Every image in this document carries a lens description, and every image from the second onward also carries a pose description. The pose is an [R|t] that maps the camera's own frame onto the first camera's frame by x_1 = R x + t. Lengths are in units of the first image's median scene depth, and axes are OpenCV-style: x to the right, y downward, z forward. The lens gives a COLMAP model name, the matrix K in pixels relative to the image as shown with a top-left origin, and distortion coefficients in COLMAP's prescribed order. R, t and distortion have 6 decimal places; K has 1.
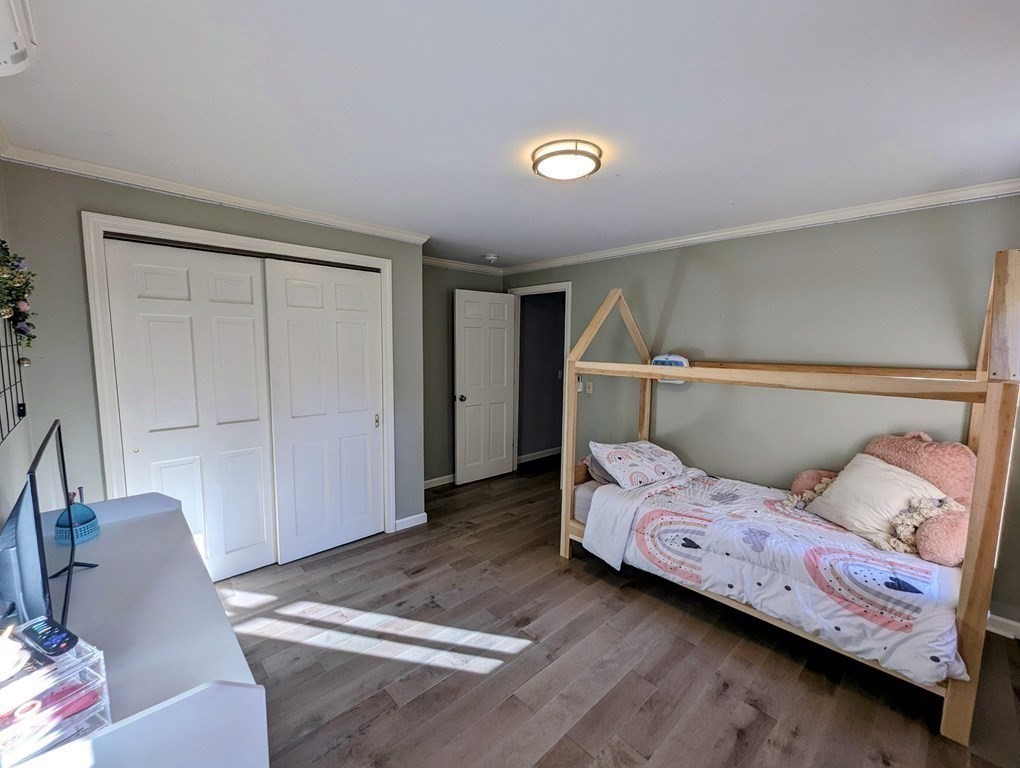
lens RADIAL K [[429.4, 0, 506.2], [0, 429.4, 384.6], [0, 0, 1]] dist [-0.000031, -0.000751]
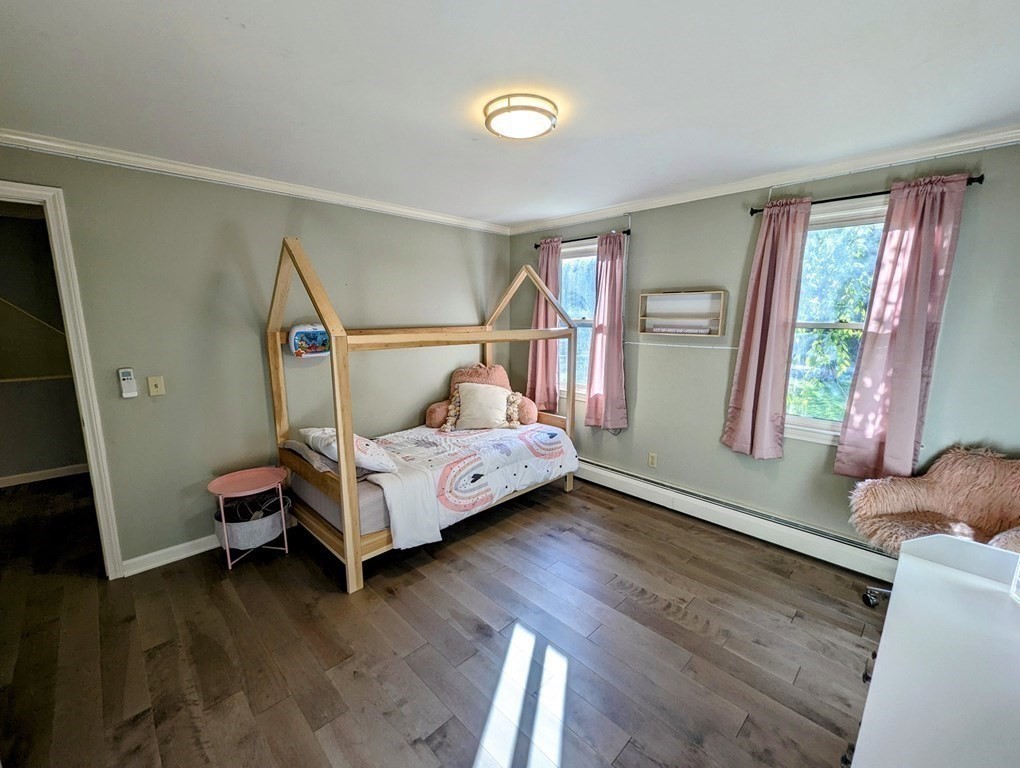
lens RADIAL K [[429.4, 0, 507.0], [0, 429.4, 391.6], [0, 0, 1]] dist [-0.000031, -0.000751]
pose [[-0.028187, -0.186420, 0.982066, -0.701372], [0.098155, 0.977192, 0.188312, -0.084813], [-0.994772, 0.101702, -0.009246, 0.868625]]
